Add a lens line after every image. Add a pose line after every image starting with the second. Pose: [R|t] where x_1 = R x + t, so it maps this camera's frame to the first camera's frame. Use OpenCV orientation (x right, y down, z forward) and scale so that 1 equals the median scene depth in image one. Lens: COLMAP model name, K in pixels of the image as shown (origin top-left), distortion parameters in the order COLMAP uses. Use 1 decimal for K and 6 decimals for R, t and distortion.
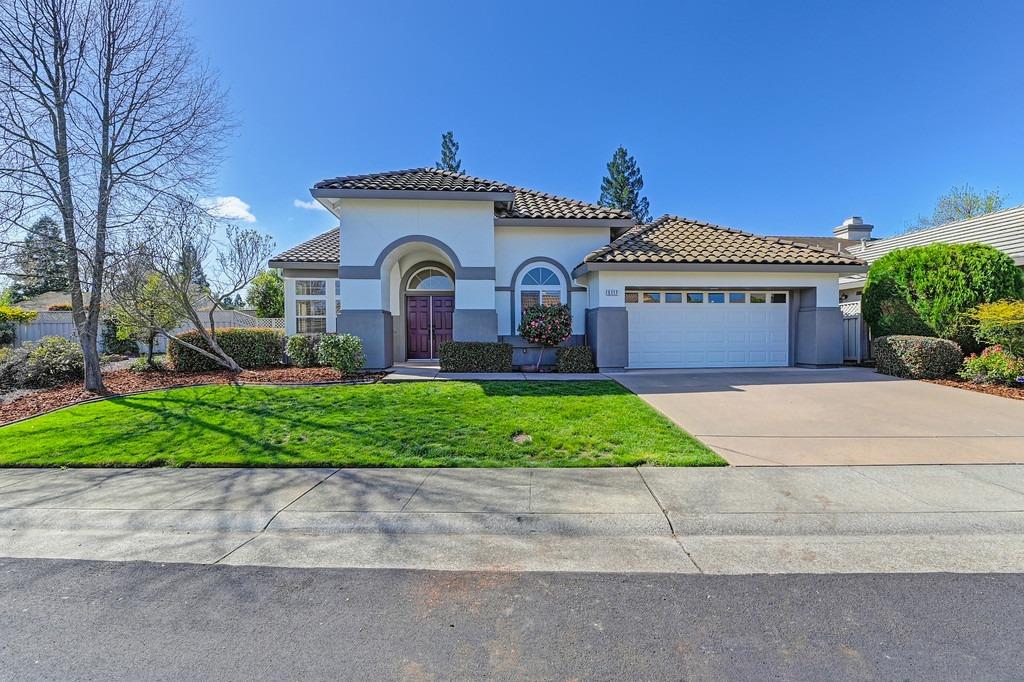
lens RADIAL K [[414.7, 0, 510.5], [0, 414.7, 340.5], [0, 0, 1]] dist [-0.018729, -0.001023]
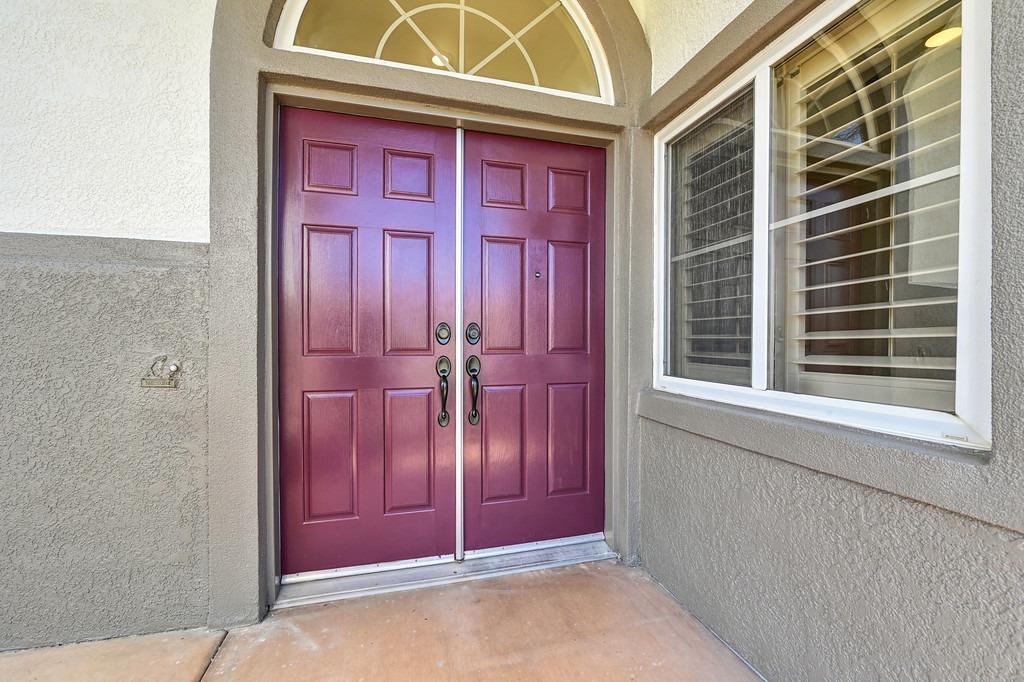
lens RADIAL K [[414.7, 0, 512.4], [0, 414.7, 338.2], [0, 0, 1]] dist [-0.018729, -0.001023]
pose [[0.976562, 0.011432, 0.214934, -0.239814], [-0.007109, 0.999757, -0.020875, -0.035775], [-0.215120, 0.018858, 0.976406, 1.002652]]
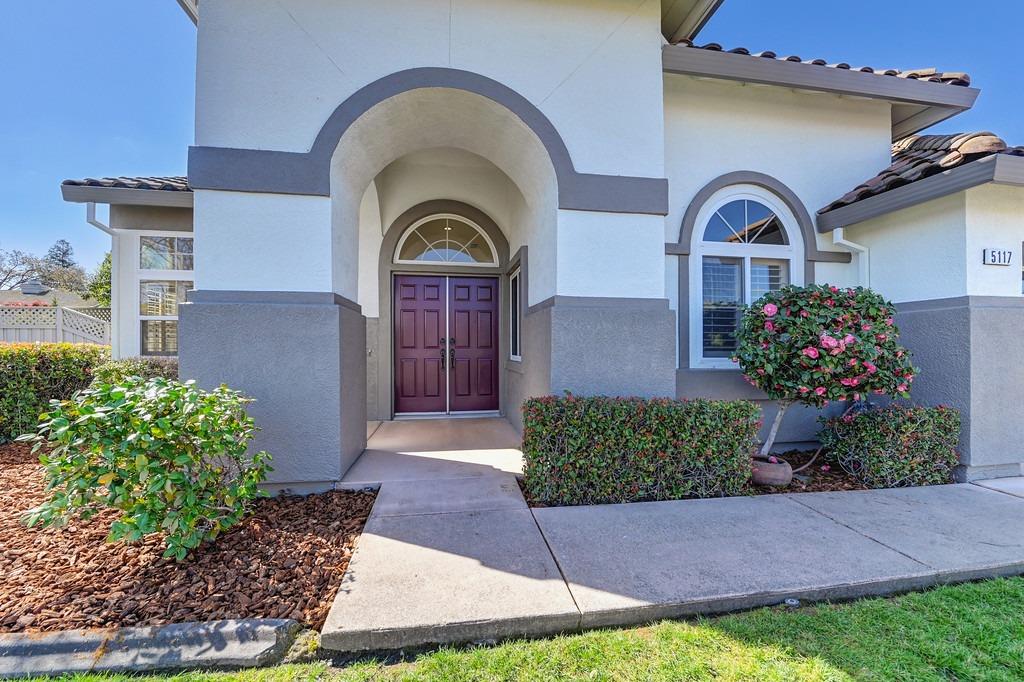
lens RADIAL K [[414.7, 0, 513.8], [0, 414.7, 344.3], [0, 0, 1]] dist [-0.018729, -0.001023]
pose [[0.996307, 0.010299, 0.085246, -0.183757], [-0.008352, 0.999697, -0.023169, -0.025440], [-0.085458, 0.022371, 0.996091, 0.624412]]
